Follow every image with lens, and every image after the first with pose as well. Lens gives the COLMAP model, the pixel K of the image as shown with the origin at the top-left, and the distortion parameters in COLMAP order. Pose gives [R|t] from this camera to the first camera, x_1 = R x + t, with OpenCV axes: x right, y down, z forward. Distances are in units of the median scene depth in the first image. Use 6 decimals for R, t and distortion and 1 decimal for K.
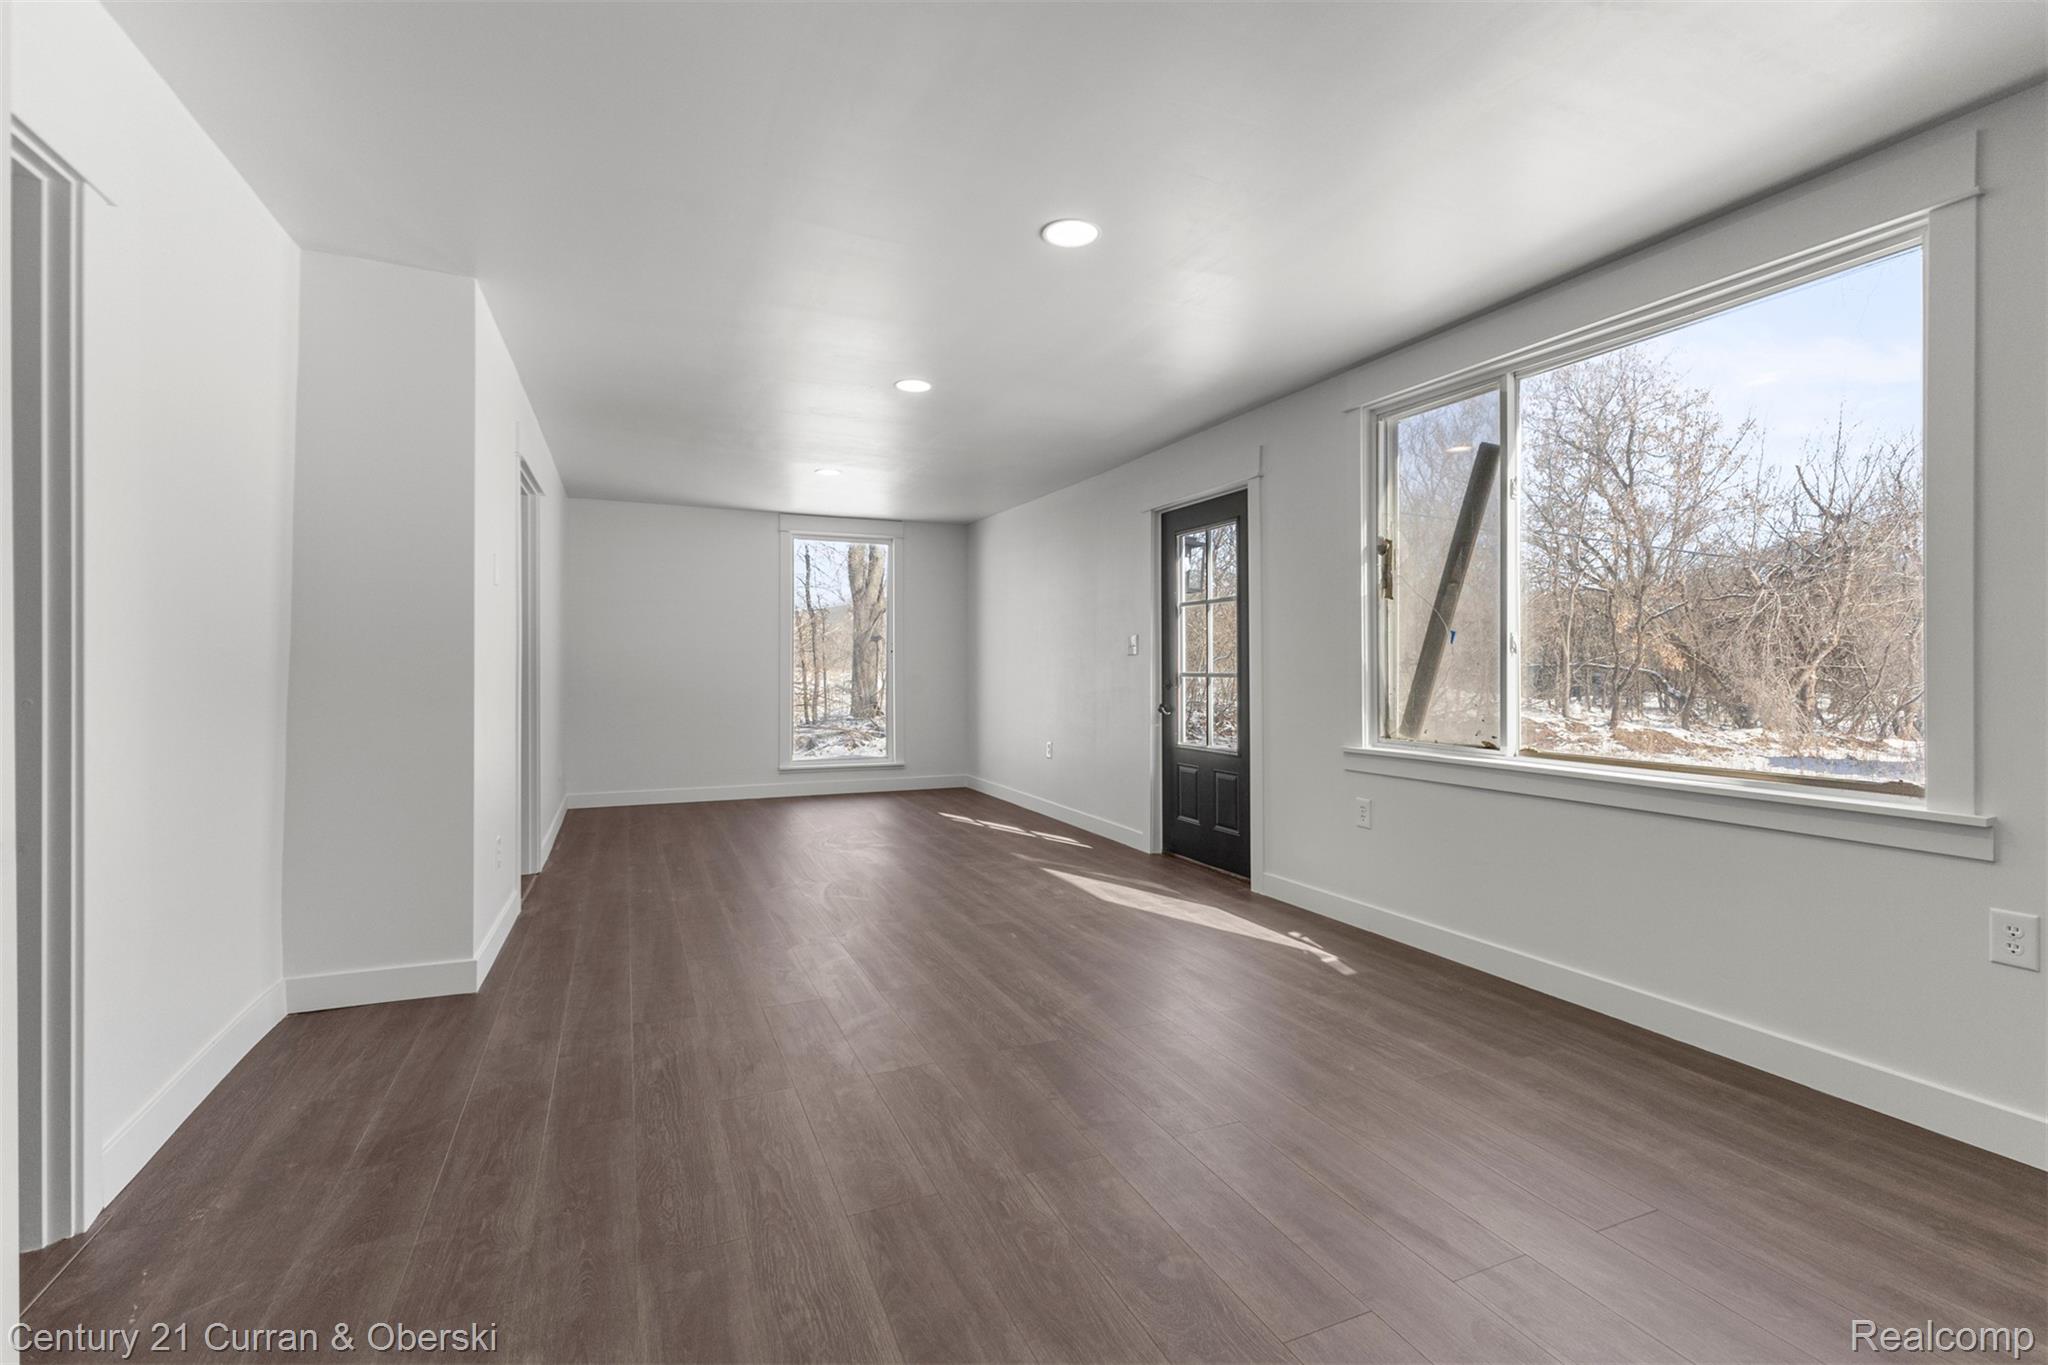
lens RADIAL K [[893.1, 0, 1023.4], [0, 893.1, 673.0], [0, 0, 1]] dist [0.001899, -0.001430]
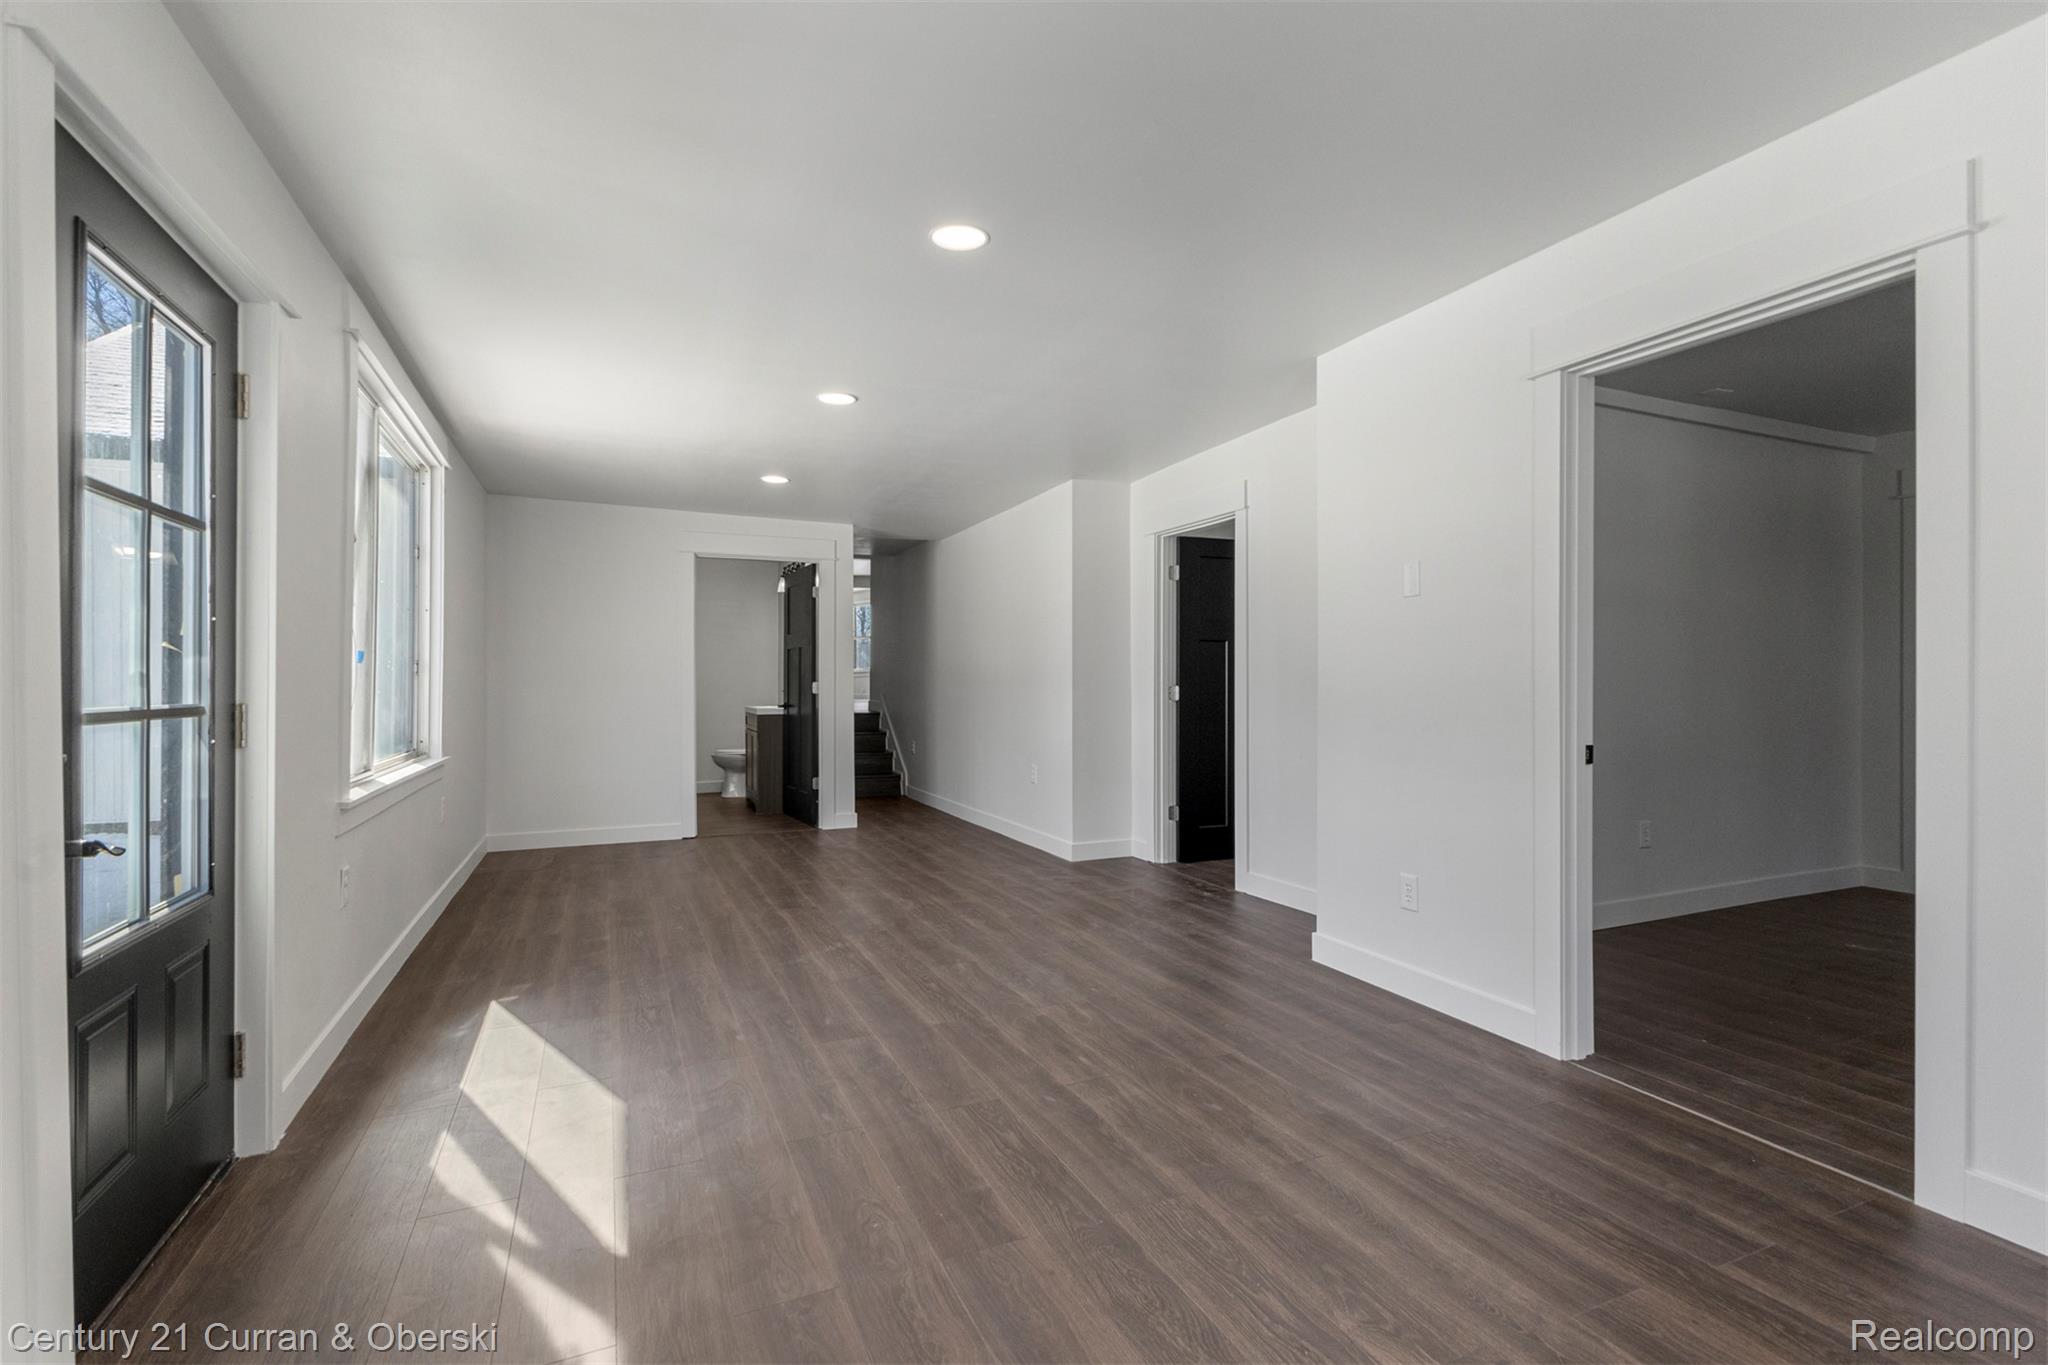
lens RADIAL K [[915.7, 0, 1023.4], [0, 915.7, 680.5], [0, 0, 1]] dist [0.001200, -0.001636]
pose [[-0.999993, 0.003494, -0.001542, -0.205453], [0.003500, 0.999987, -0.003620, -0.008991], [0.001530, -0.003625, -0.999992, 2.014883]]
